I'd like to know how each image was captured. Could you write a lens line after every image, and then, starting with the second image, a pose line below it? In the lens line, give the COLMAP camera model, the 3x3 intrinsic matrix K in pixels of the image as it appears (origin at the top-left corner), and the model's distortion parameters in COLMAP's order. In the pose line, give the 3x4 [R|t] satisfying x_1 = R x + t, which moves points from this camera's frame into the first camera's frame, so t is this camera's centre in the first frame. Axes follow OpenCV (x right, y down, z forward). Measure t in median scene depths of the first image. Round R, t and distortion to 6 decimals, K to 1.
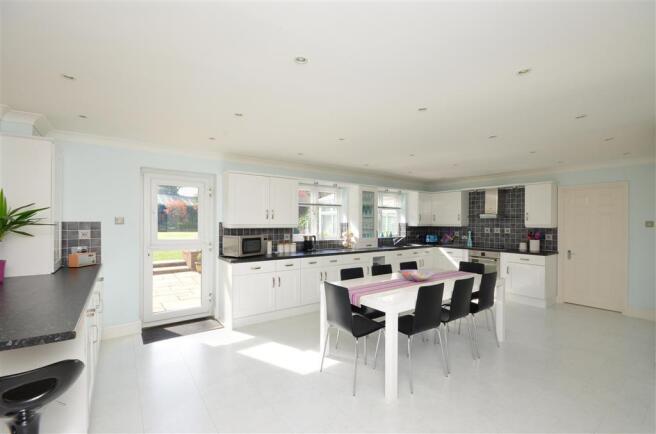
lens RADIAL K [[294.8, 0, 327.7], [0, 294.8, 224.6], [0, 0, 1]] dist [-0.000349, -0.000037]
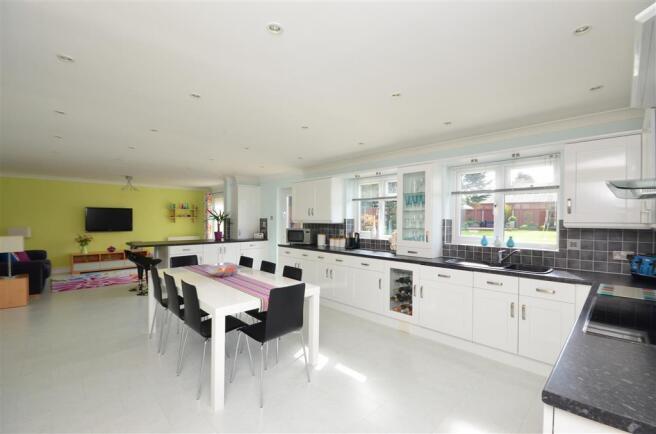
lens RADIAL K [[289.1, 0, 328.0], [0, 289.1, 217.0], [0, 0, 1]] dist [-0.000738, -0.000149]
pose [[0.163621, -0.006424, -0.986502, 0.869569], [-0.011886, 0.999893, -0.008483, -0.003813], [0.986452, 0.013114, 0.163527, 0.791848]]
